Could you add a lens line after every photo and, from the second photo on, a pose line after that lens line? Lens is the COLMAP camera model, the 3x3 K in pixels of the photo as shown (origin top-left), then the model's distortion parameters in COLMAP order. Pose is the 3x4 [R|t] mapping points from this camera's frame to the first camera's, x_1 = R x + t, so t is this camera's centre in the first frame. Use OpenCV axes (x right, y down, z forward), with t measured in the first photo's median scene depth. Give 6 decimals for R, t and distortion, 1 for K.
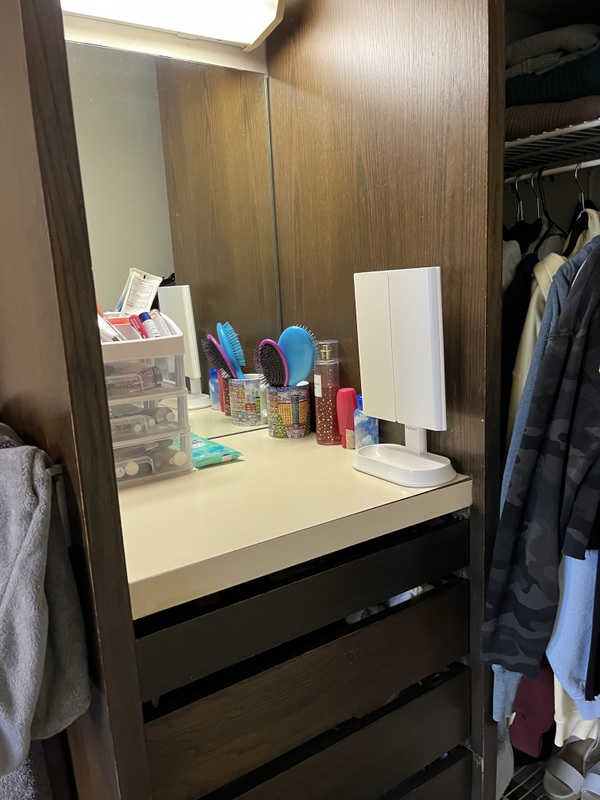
lens RADIAL K [[601.3, 0, 299.8], [0, 601.3, 397.0], [0, 0, 1]] dist [0.057971, -0.086216]
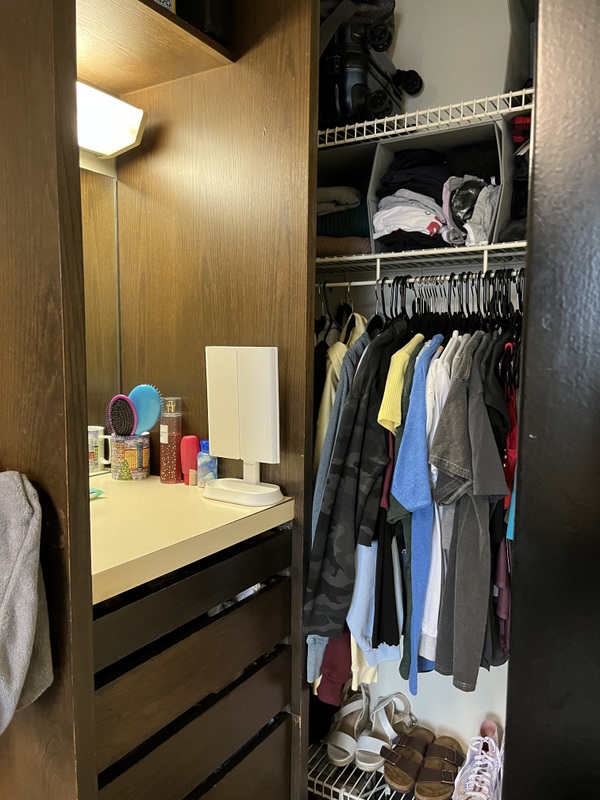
lens RADIAL K [[601.3, 0, 293.9], [0, 601.3, 402.5], [0, 0, 1]] dist [0.057971, -0.086216]
pose [[0.911201, 0.022564, 0.411343, -0.274313], [0.017219, 0.995540, -0.092755, 0.041165], [-0.411602, 0.091602, 0.906749, -0.256616]]
